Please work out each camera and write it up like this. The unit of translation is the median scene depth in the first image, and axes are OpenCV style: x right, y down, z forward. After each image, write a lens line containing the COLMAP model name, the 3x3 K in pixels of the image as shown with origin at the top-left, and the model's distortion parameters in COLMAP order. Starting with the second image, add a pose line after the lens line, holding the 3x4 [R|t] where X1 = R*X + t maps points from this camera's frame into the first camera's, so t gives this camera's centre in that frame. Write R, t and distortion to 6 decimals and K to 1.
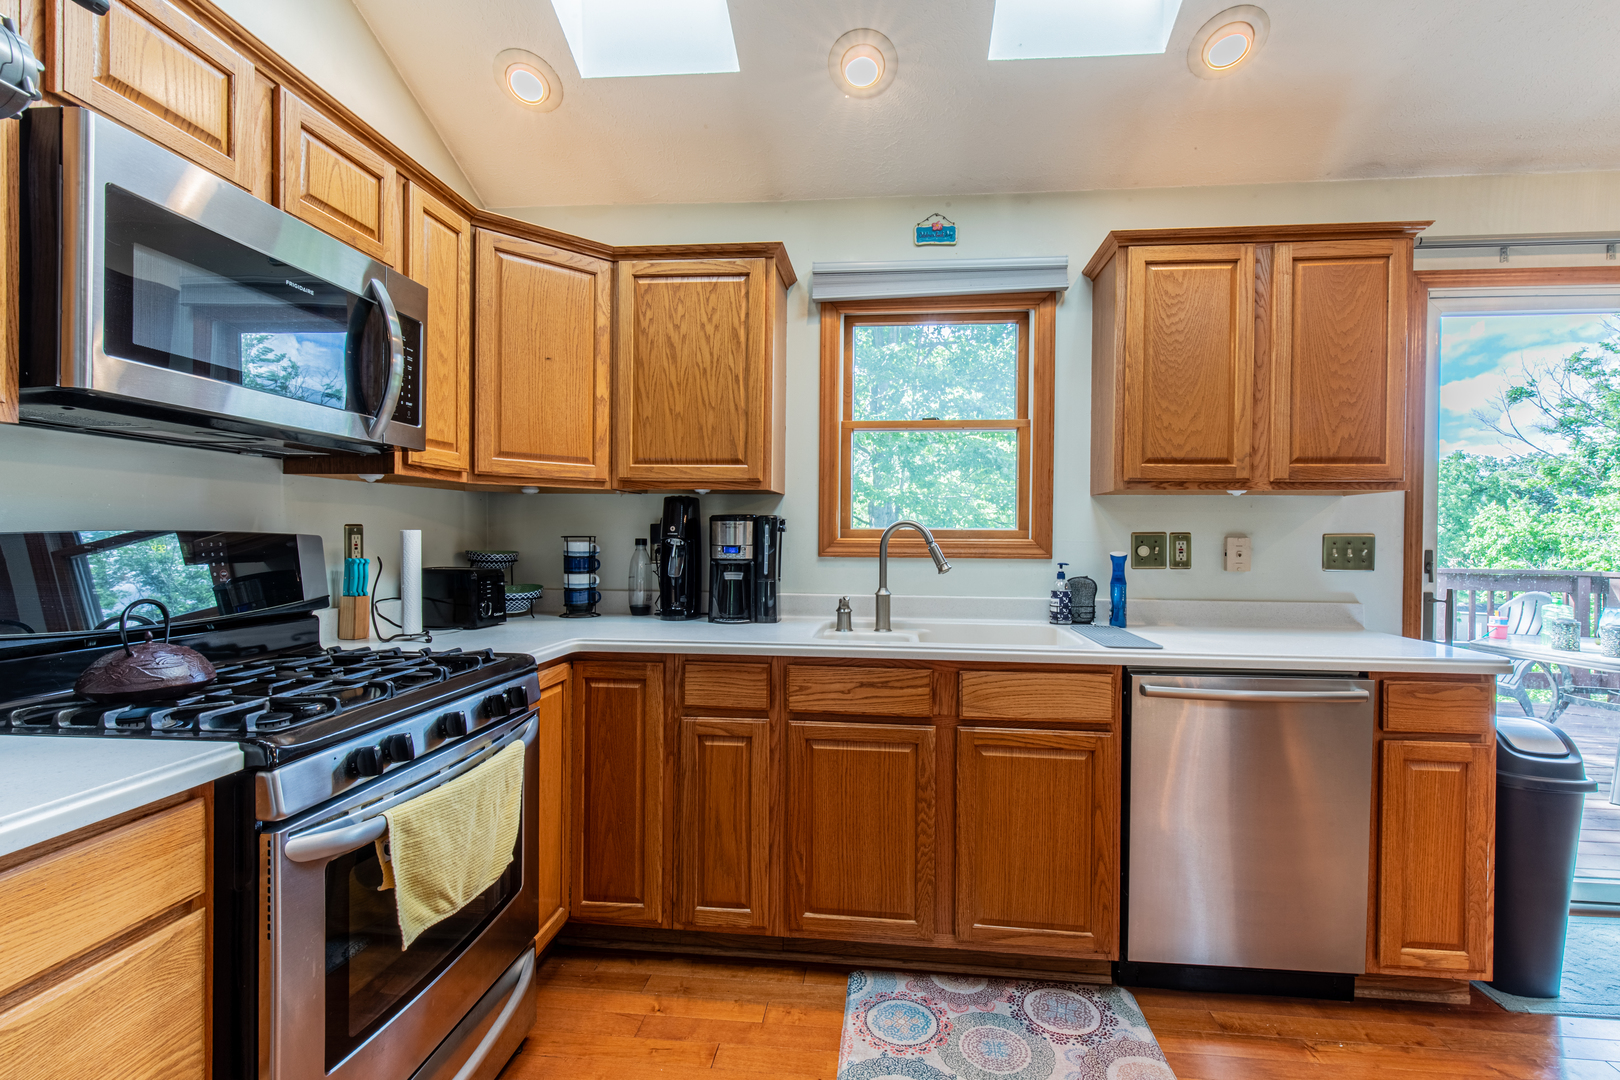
lens RADIAL K [[743.0, 0, 821.6], [0, 743.0, 541.2], [0, 0, 1]] dist [0.015639, 0.000952]
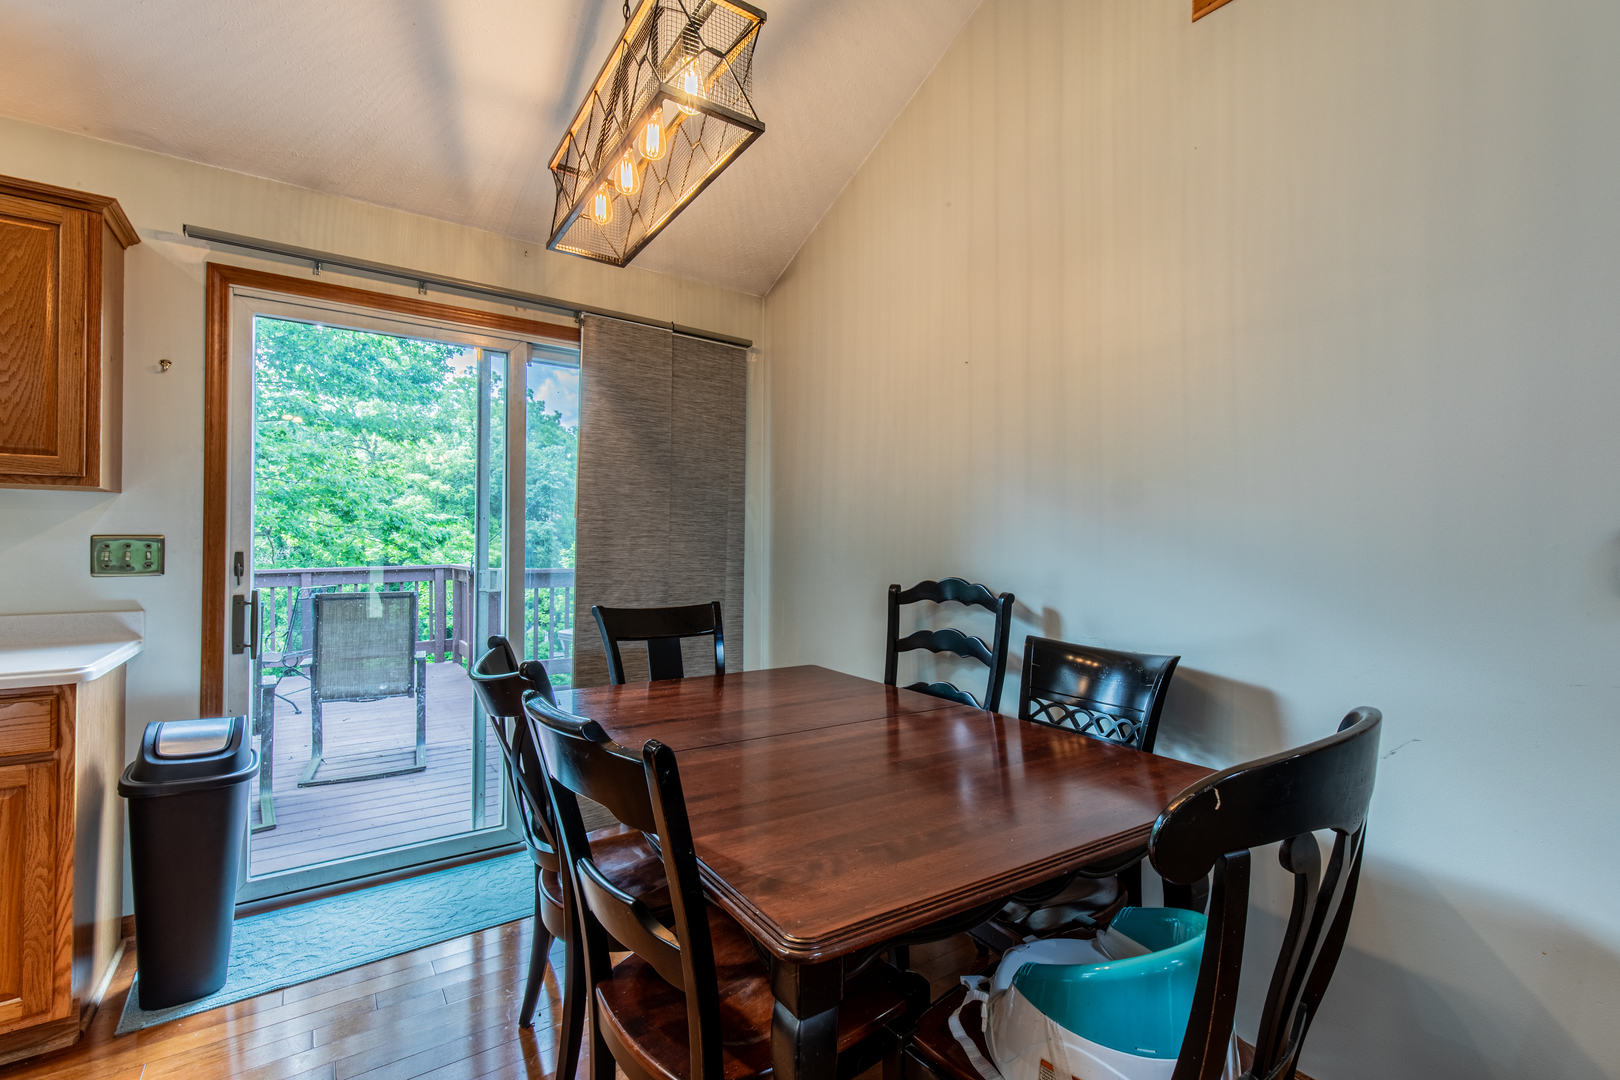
lens RADIAL K [[724.8, 0, 816.9], [0, 724.8, 541.7], [0, 0, 1]] dist [0.008041, 0.000408]
pose [[0.762901, -0.000773, 0.646515, 0.774470], [0.004349, 0.999983, -0.003936, 0.005542], [-0.646501, 0.005814, 0.762891, -0.214182]]
